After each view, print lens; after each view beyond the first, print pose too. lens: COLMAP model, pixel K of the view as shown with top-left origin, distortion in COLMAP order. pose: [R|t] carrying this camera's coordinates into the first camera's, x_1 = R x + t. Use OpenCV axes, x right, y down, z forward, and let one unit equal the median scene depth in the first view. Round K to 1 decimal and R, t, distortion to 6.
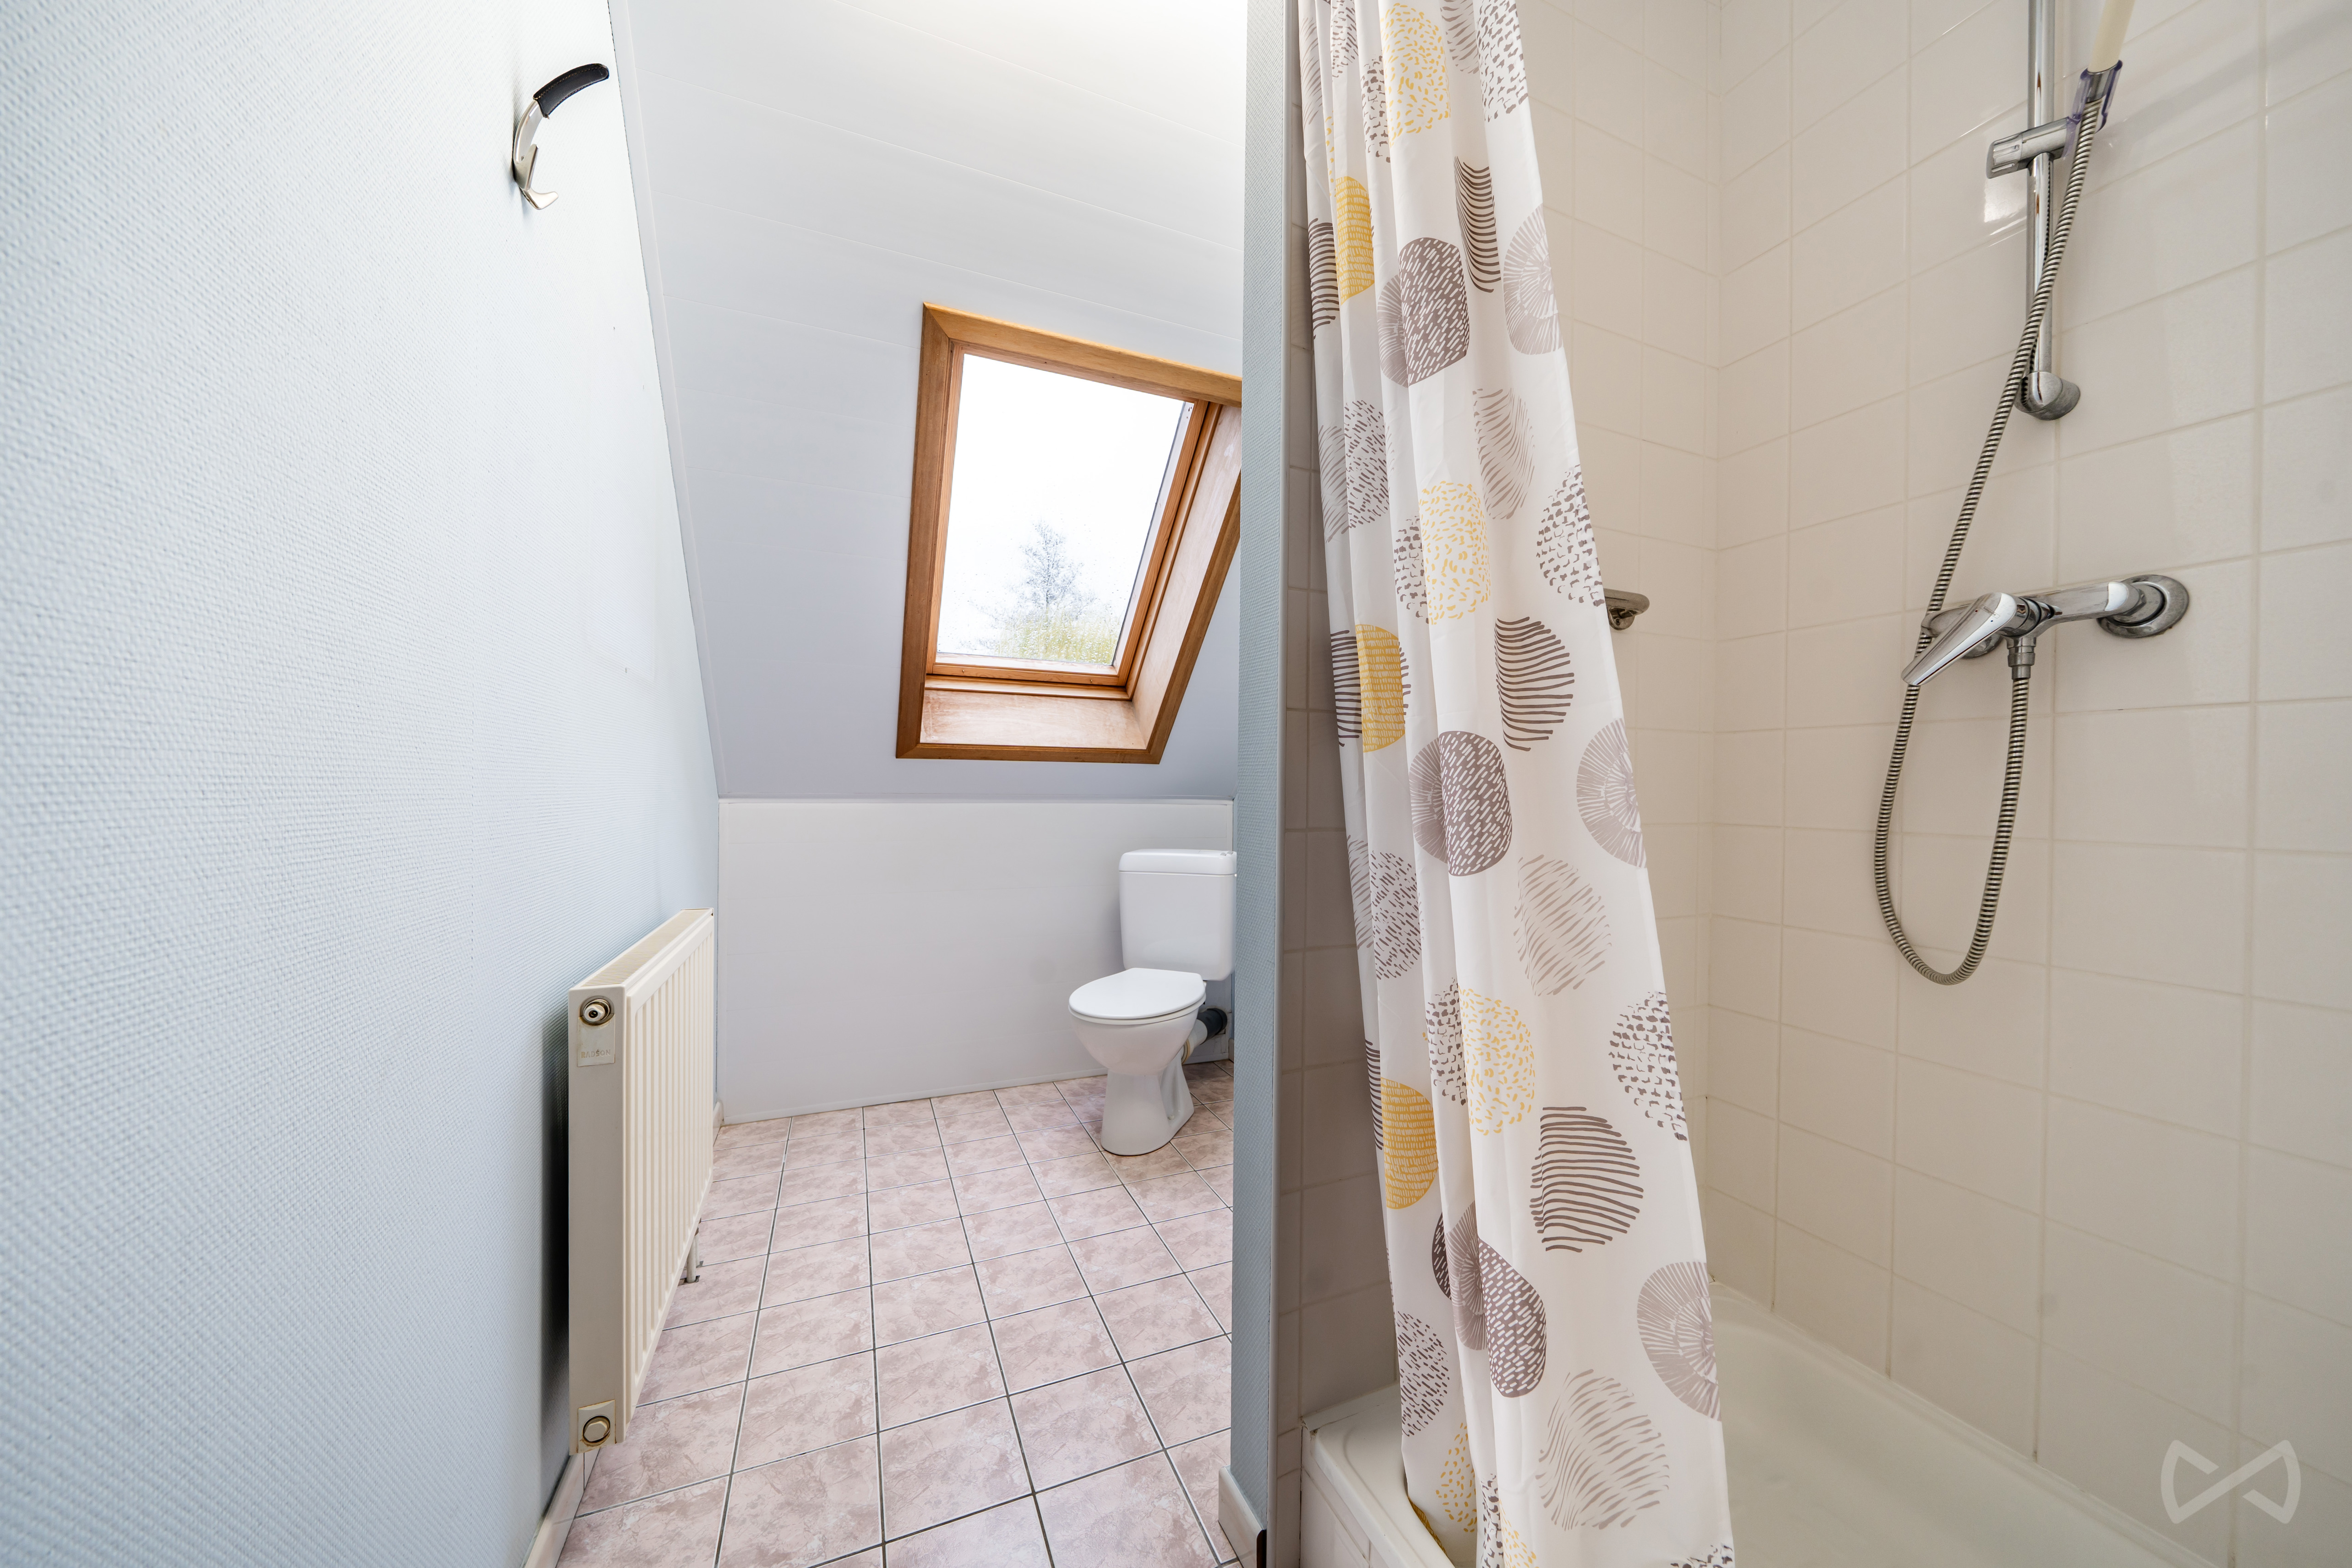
lens RADIAL K [[797.7, 0, 1177.2], [0, 797.7, 785.3], [0, 0, 1]] dist [-0.007507, 0.000054]
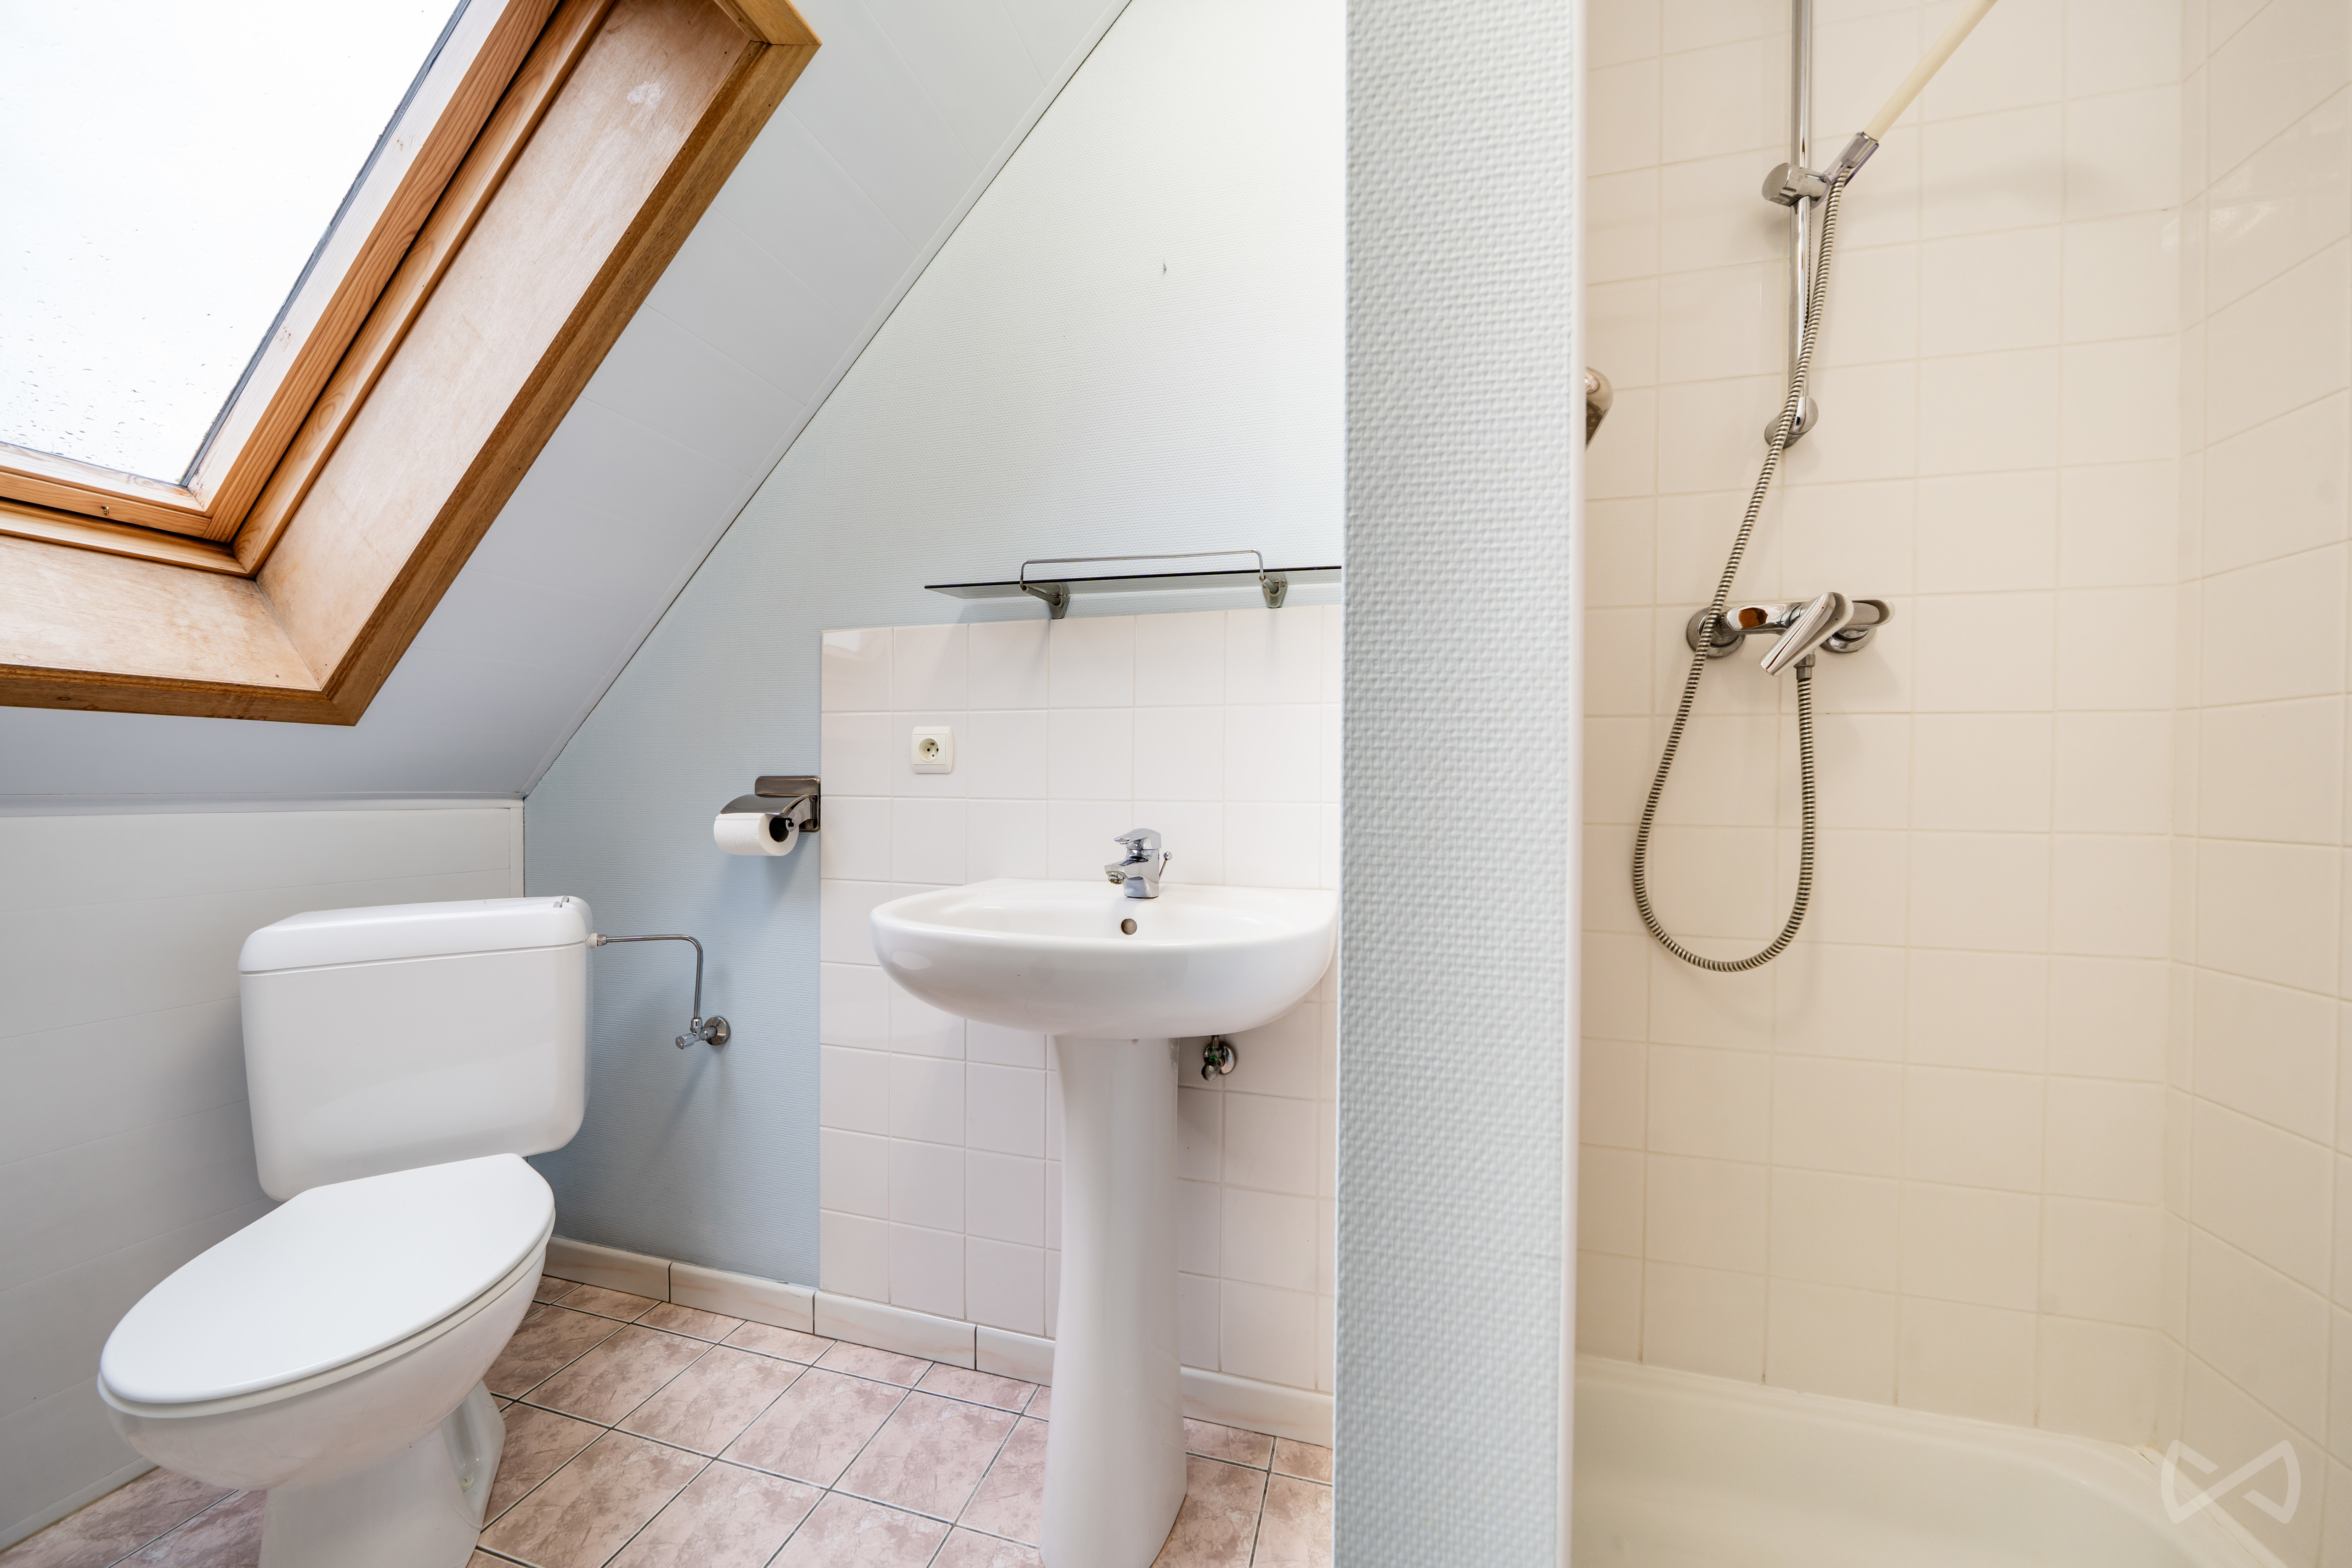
lens RADIAL K [[797.7, 0, 1187.5], [0, 797.7, 786.1], [0, 0, 1]] dist [-0.007507, 0.000054]
pose [[0.604549, -0.013680, 0.796451, -0.102989], [-0.002676, 0.999812, 0.019204, -0.002286], [-0.796564, -0.013740, 0.604398, 0.355126]]
